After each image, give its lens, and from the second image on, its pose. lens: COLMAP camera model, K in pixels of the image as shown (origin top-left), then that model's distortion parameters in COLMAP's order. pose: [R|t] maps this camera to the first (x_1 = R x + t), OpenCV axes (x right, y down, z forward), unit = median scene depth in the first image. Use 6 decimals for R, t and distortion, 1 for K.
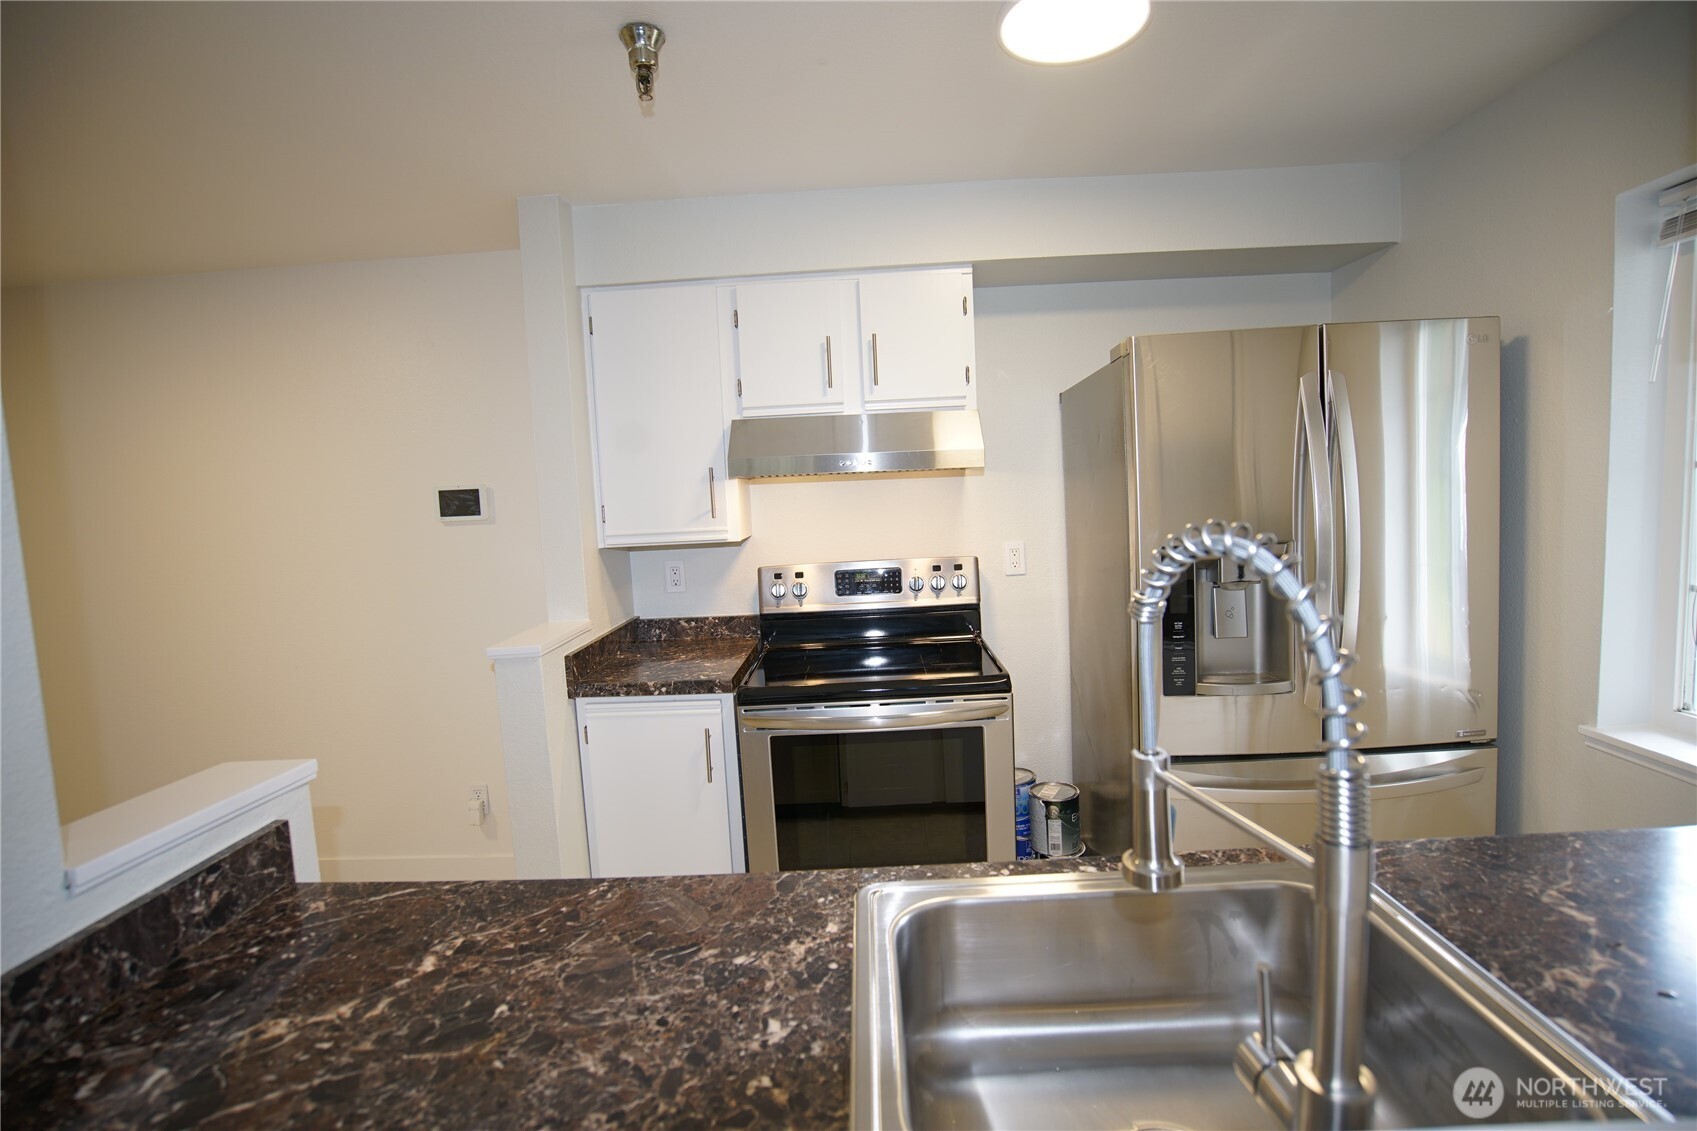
lens RADIAL K [[825.0, 0, 887.0], [0, 825.0, 565.6], [0, 0, 1]] dist [-0.101085, 0.077929]
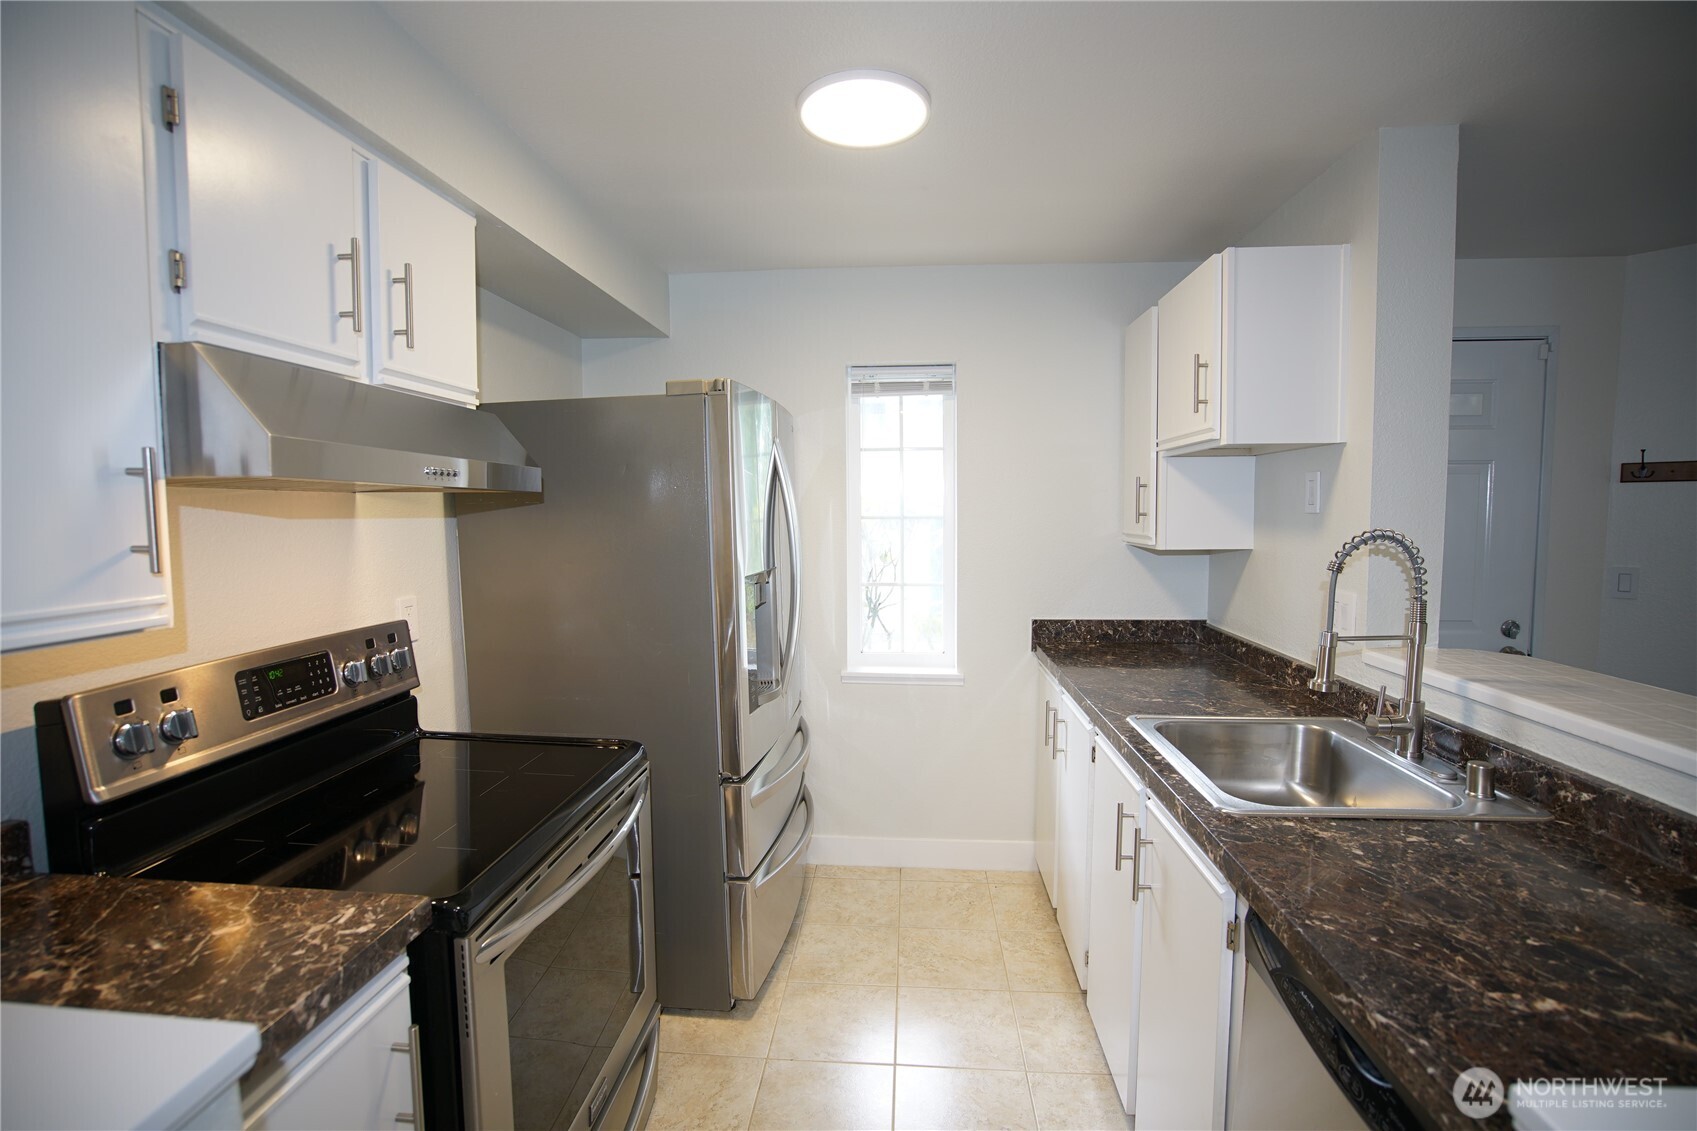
lens RADIAL K [[780.7, 0, 848.5], [0, 780.7, 565.5], [0, 0, 1]] dist [-0.061428, 0.024886]
pose [[0.066323, -0.026499, 0.997446, -0.676108], [0.096106, 0.995169, 0.020049, -0.044901], [-0.993159, 0.094531, 0.068549, 0.774831]]
